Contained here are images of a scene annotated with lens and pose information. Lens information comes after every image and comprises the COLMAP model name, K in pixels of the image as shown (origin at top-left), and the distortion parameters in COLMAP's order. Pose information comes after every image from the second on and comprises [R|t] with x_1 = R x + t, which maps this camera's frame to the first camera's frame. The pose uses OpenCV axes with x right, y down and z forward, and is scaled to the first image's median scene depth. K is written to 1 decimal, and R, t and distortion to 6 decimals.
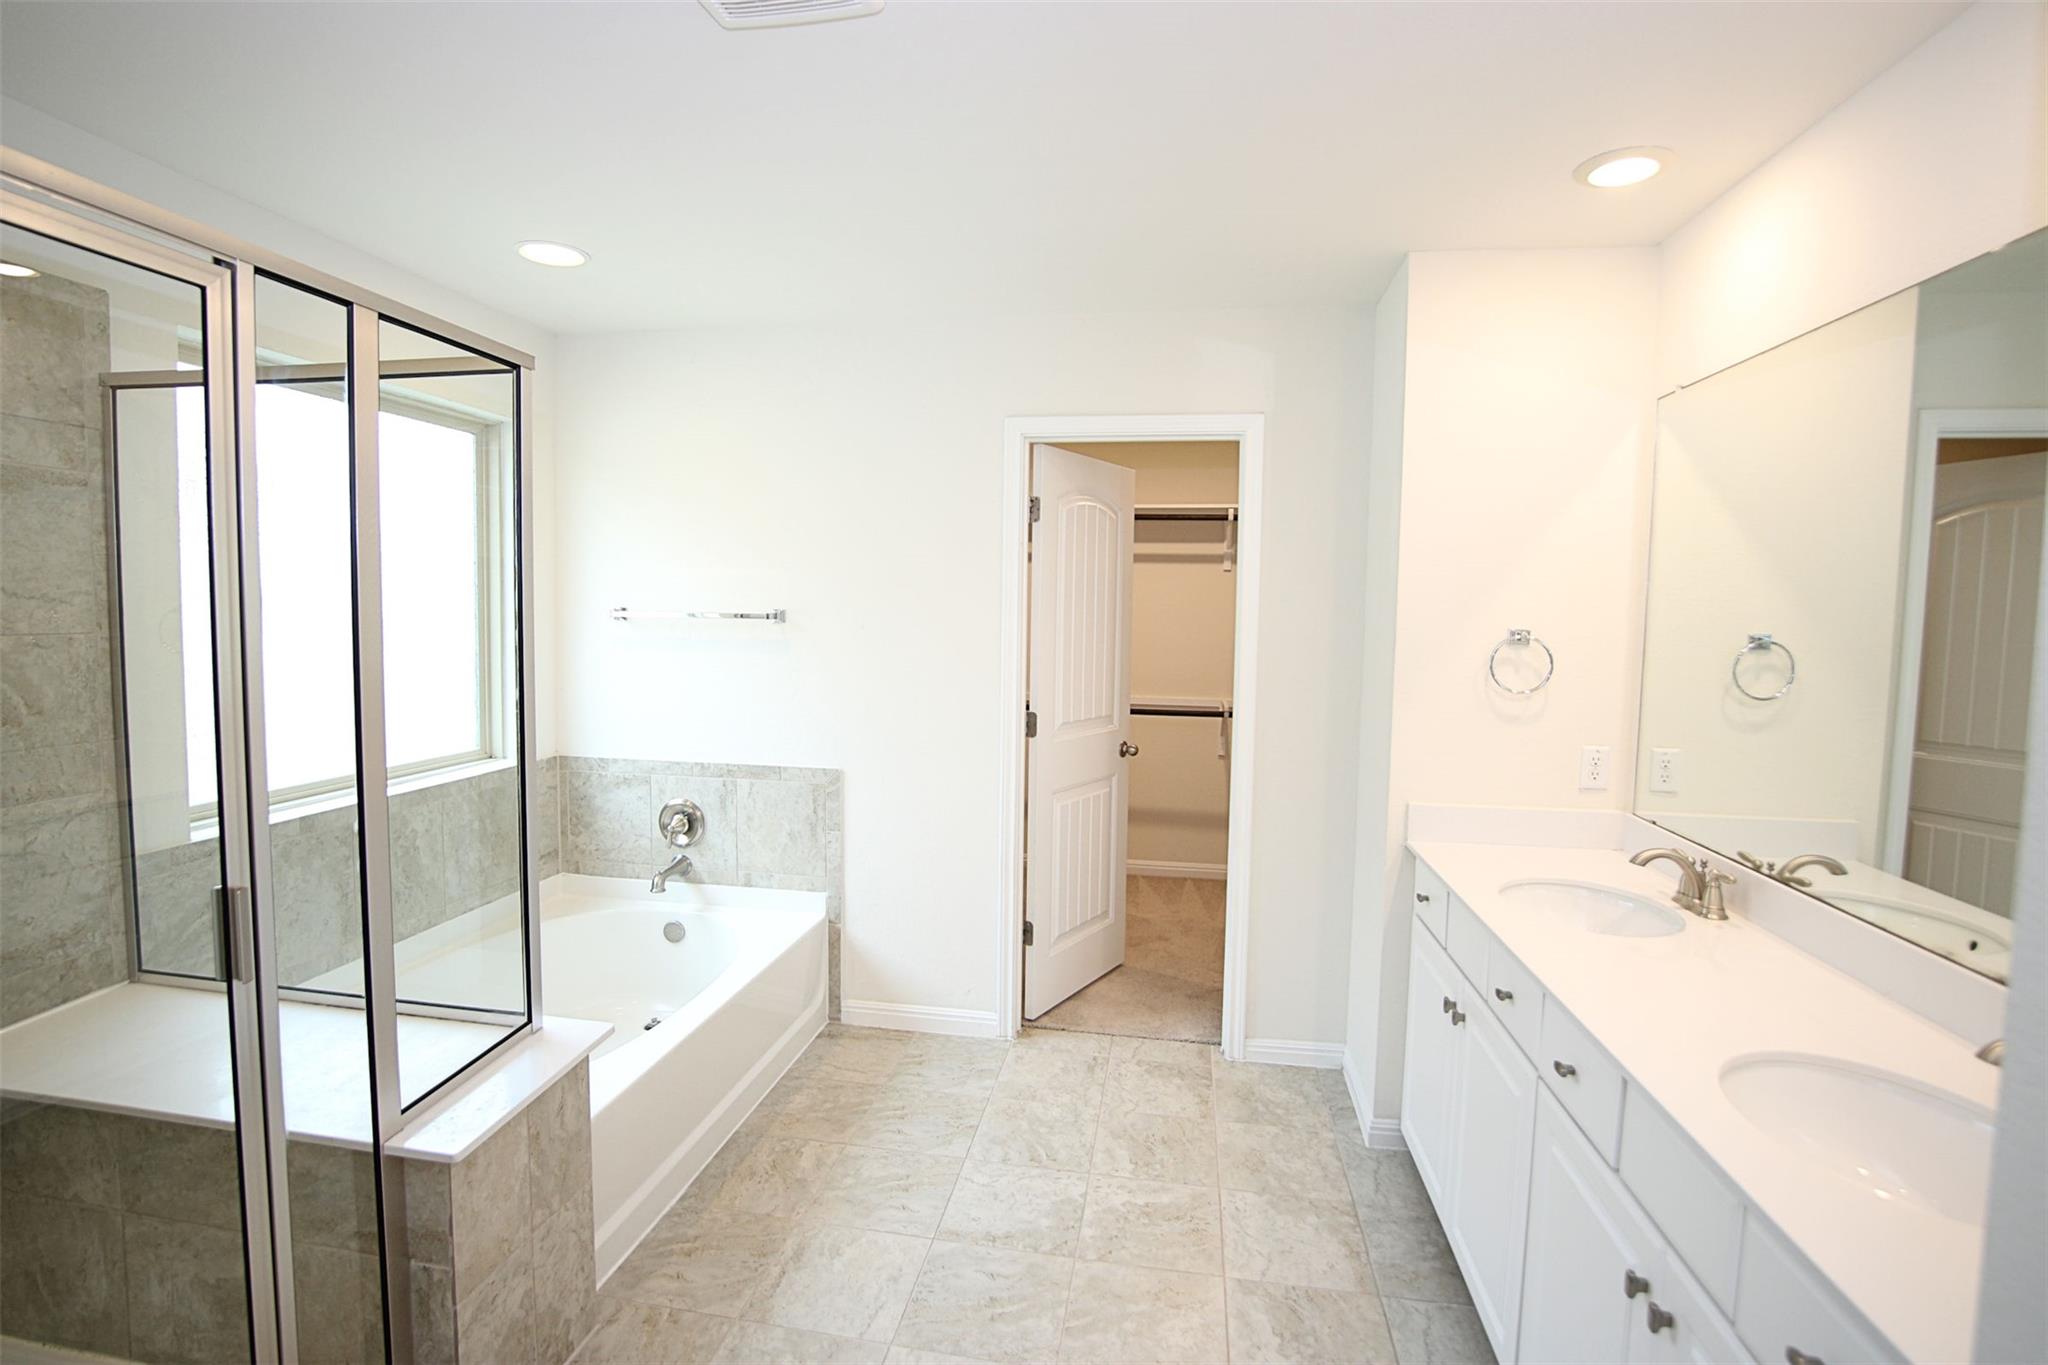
lens RADIAL K [[959.5, 0, 1018.4], [0, 959.5, 672.9], [0, 0, 1]] dist [-0.039144, 0.007622]
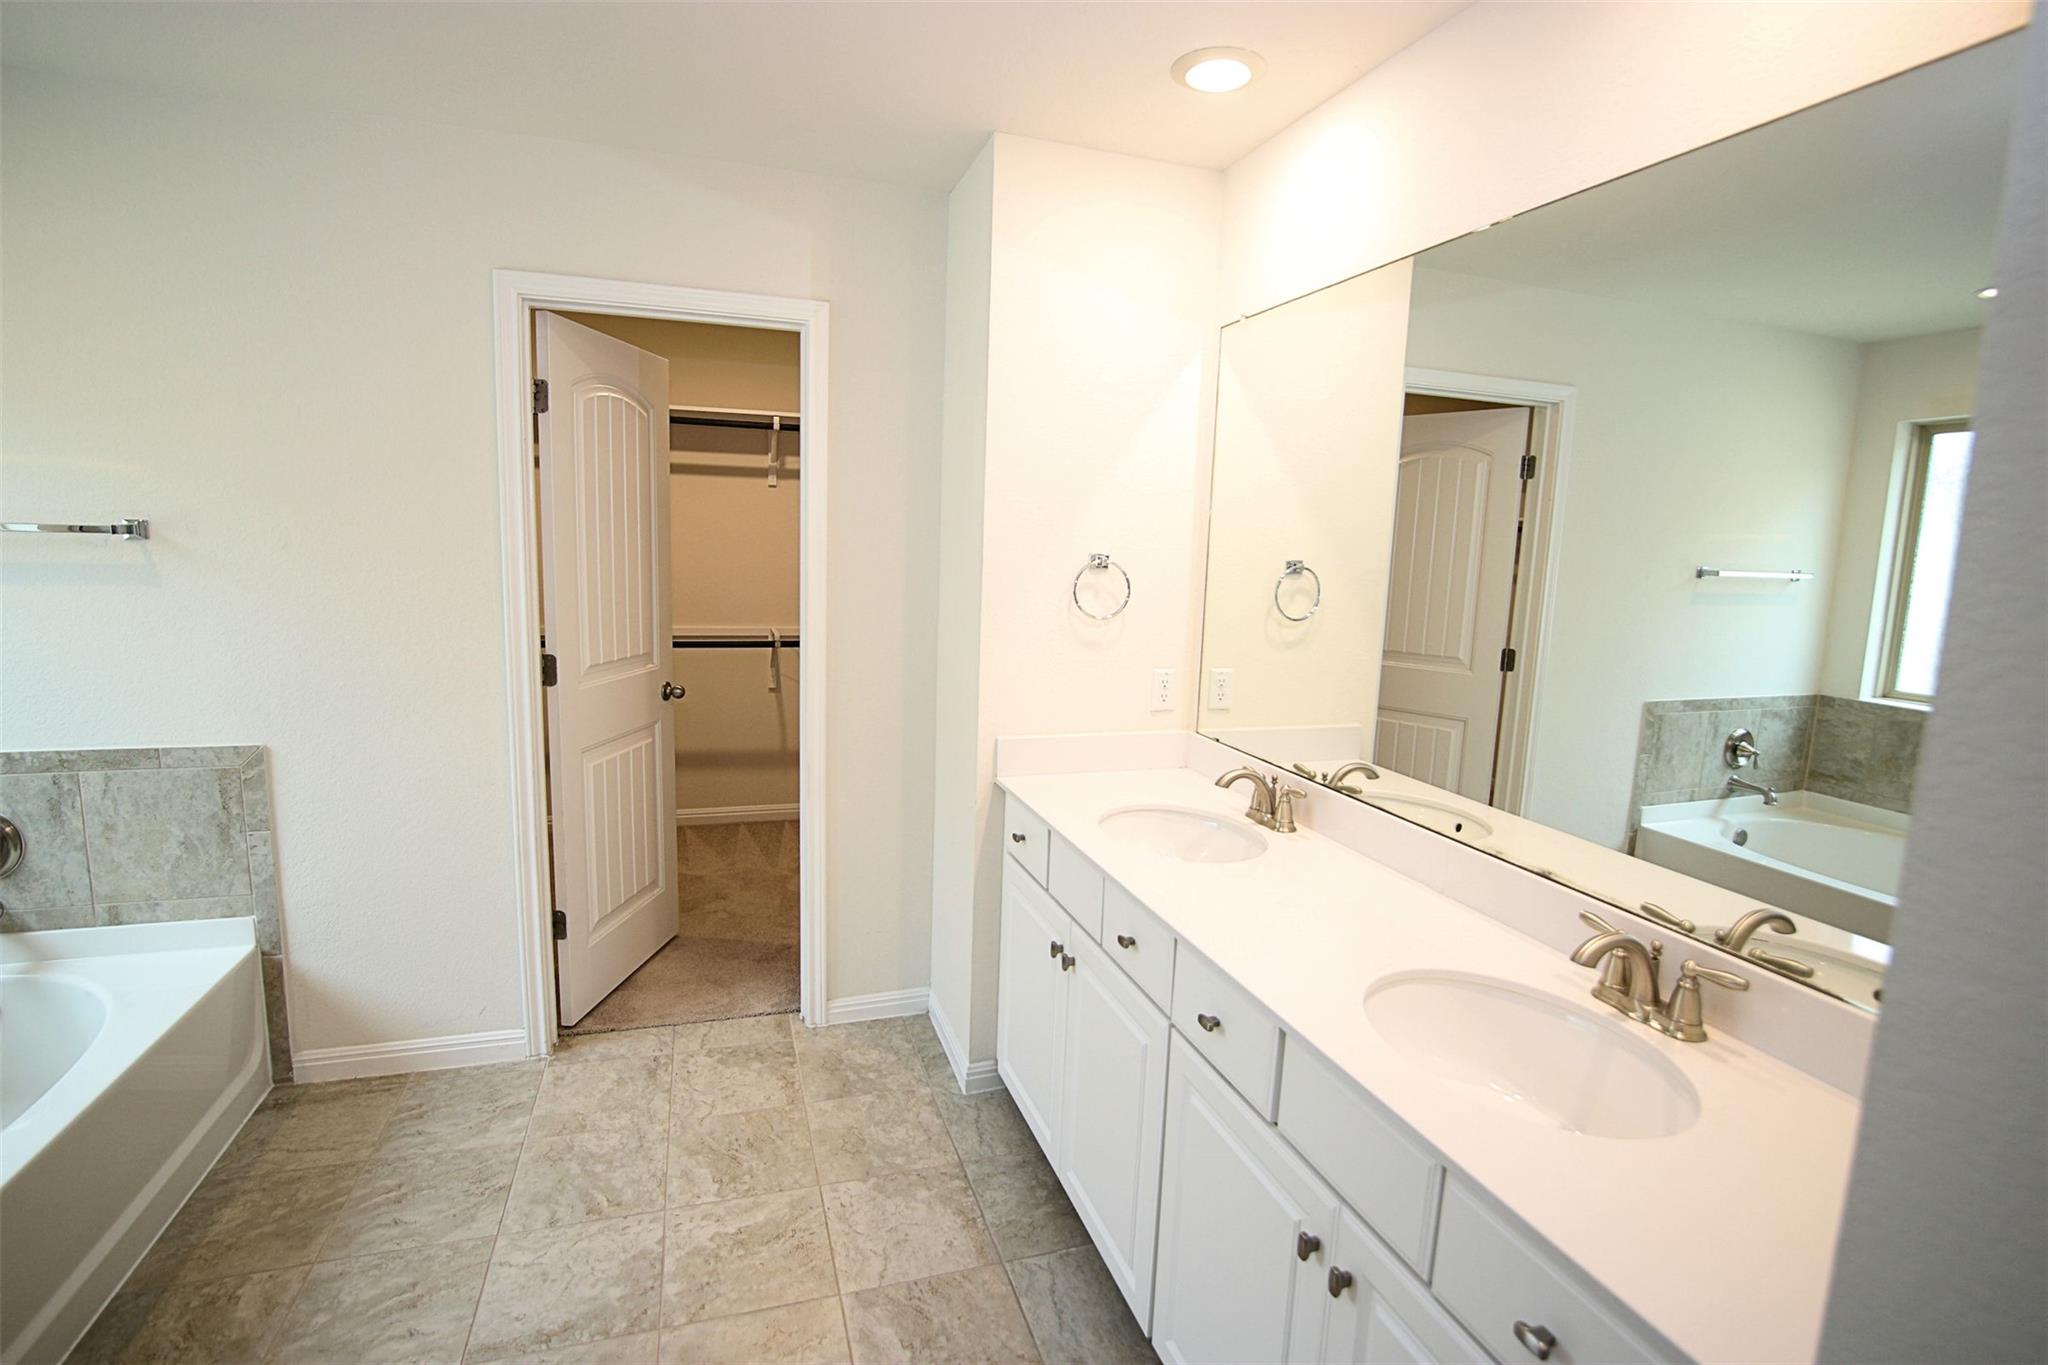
lens RADIAL K [[959.5, 0, 1018.4], [0, 959.5, 672.9], [0, 0, 1]] dist [-0.039144, 0.007622]
pose [[0.884551, -0.050839, 0.463664, -0.010903], [0.012558, 0.996278, 0.085280, -0.008814], [-0.466274, -0.069612, 0.881897, 0.158990]]
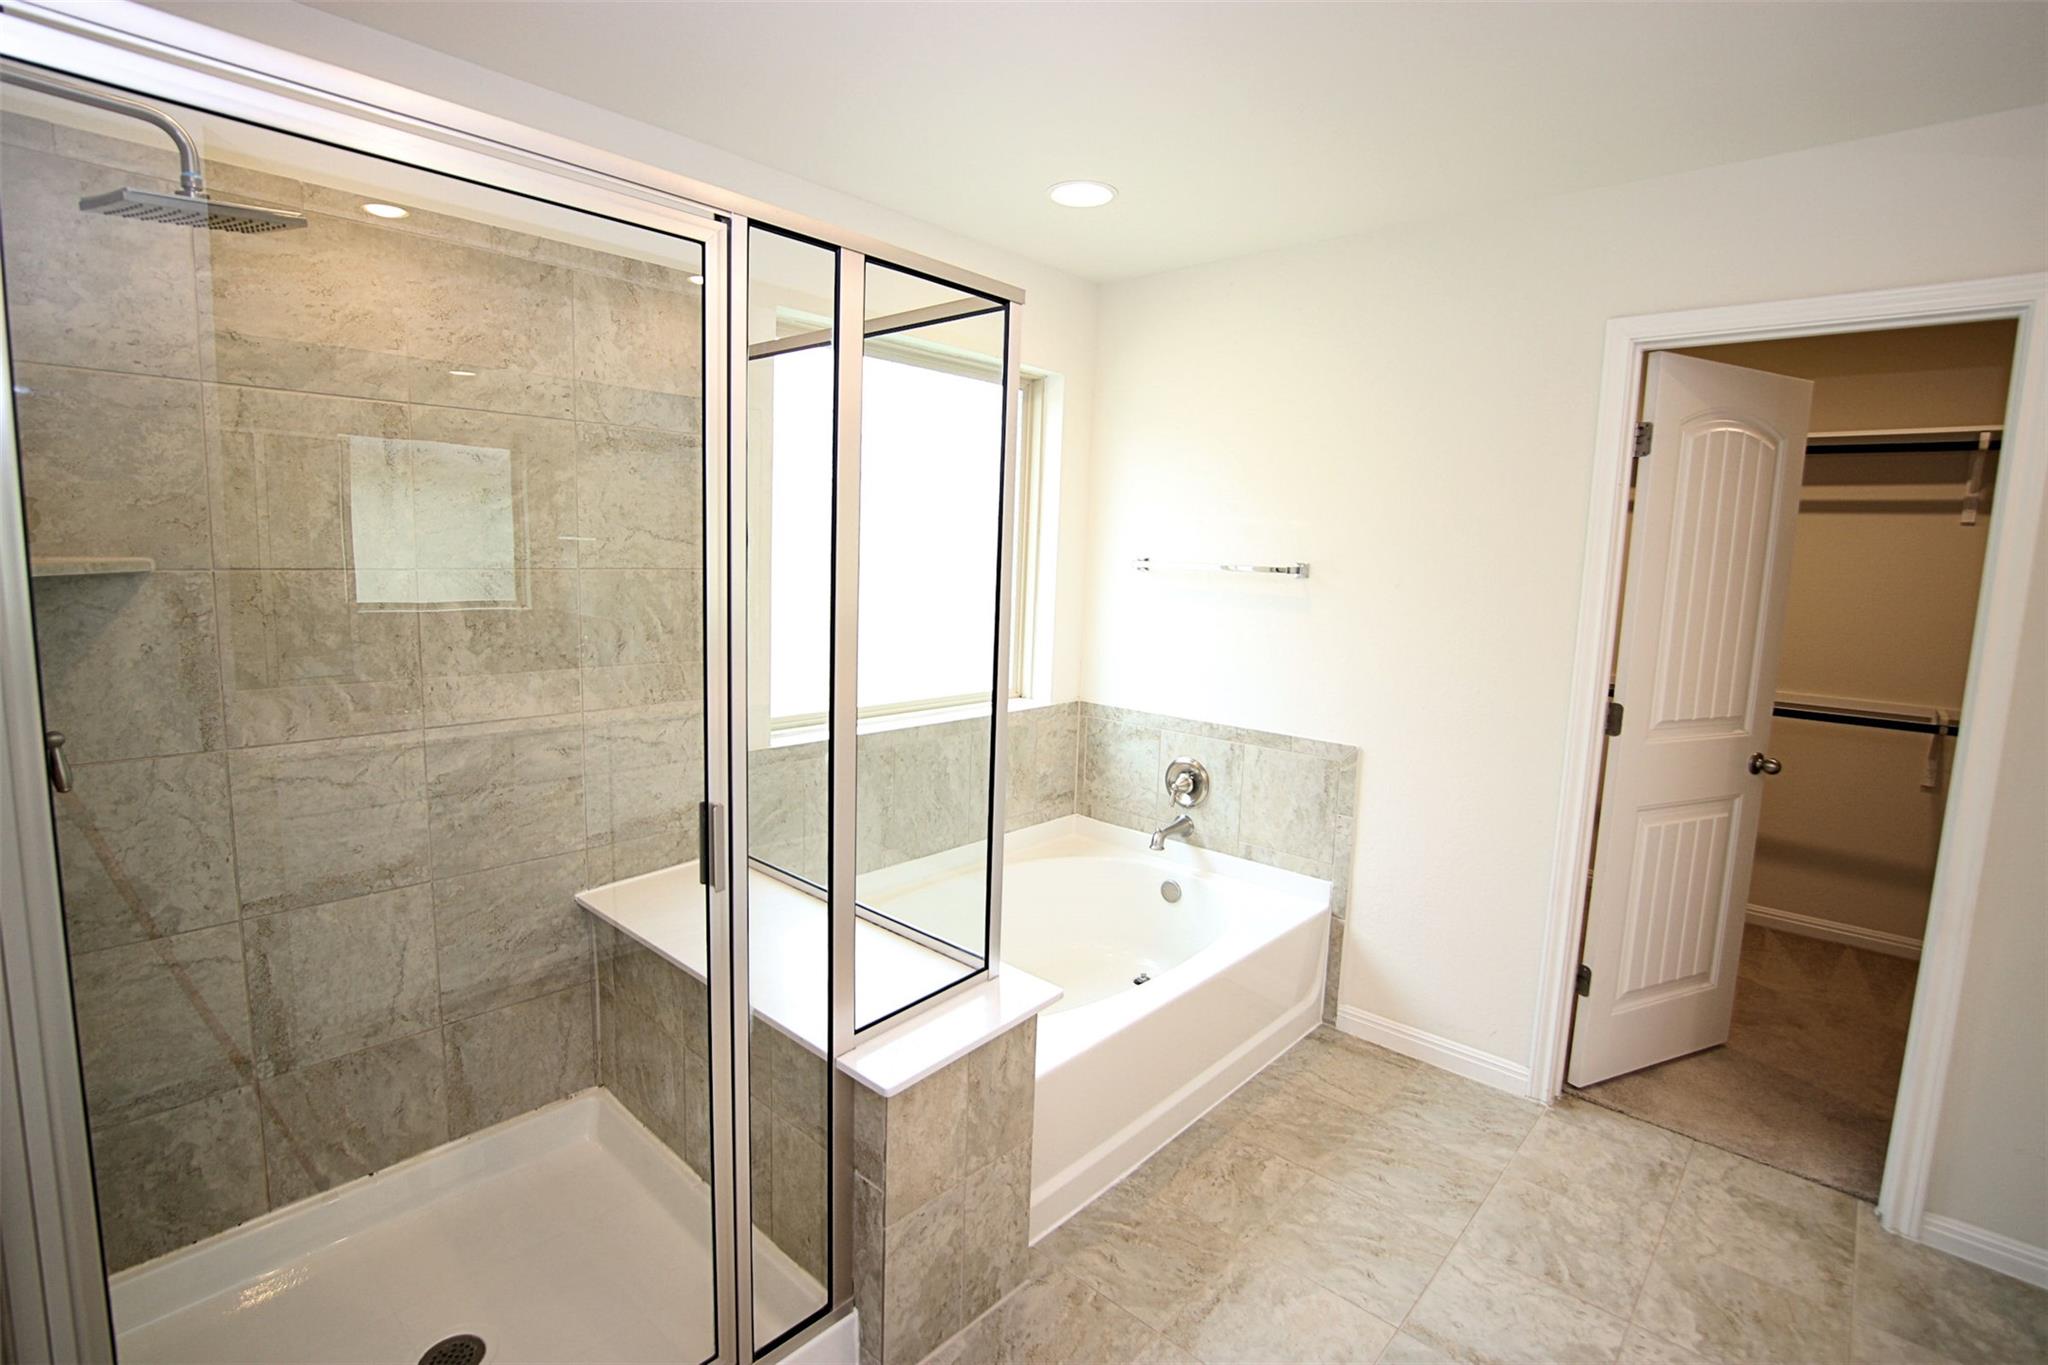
lens RADIAL K [[959.5, 0, 1018.4], [0, 959.5, 672.9], [0, 0, 1]] dist [-0.039144, 0.007622]
pose [[0.839254, 0.080570, -0.537738, 0.023251], [-0.055751, 0.996499, 0.062297, -0.006021], [0.540875, -0.022303, 0.840808, 0.128332]]
